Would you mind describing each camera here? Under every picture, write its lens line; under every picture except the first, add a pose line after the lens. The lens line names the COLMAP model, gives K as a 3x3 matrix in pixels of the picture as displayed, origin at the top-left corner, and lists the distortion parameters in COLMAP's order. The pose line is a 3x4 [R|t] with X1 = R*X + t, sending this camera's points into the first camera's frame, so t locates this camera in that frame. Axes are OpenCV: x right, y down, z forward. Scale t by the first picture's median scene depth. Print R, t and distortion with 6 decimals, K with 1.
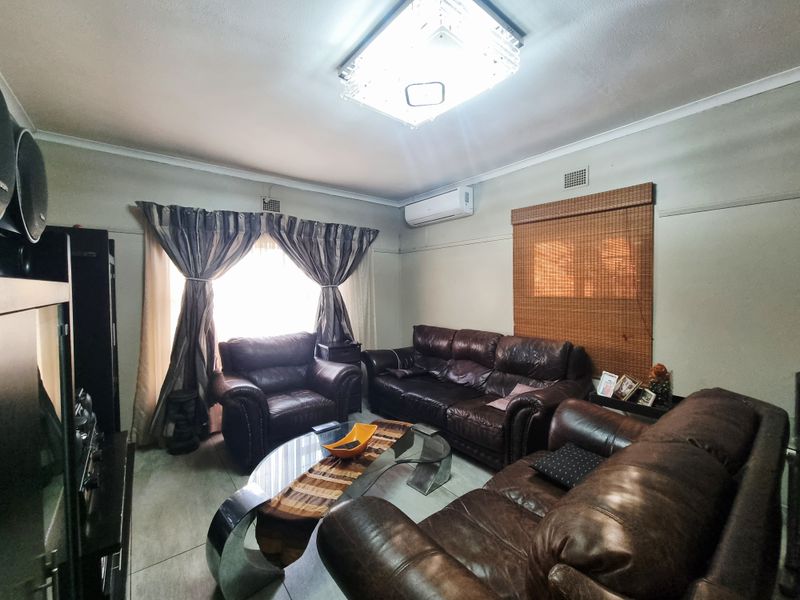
lens RADIAL K [[328.7, 0, 398.0], [0, 328.7, 298.1], [0, 0, 1]] dist [-0.003241, -0.001266]
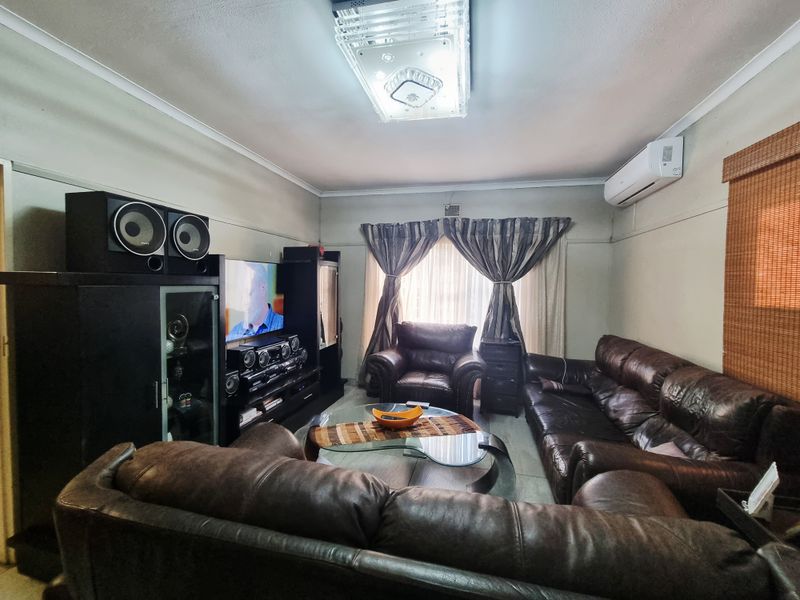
lens RADIAL K [[328.7, 0, 400.1], [0, 328.7, 297.7], [0, 0, 1]] dist [-0.003241, -0.001266]
pose [[0.618432, 0.051194, -0.784169, 0.408982], [-0.044615, 0.998554, 0.030005, -0.007273], [0.784571, 0.016429, 0.619822, 0.156642]]
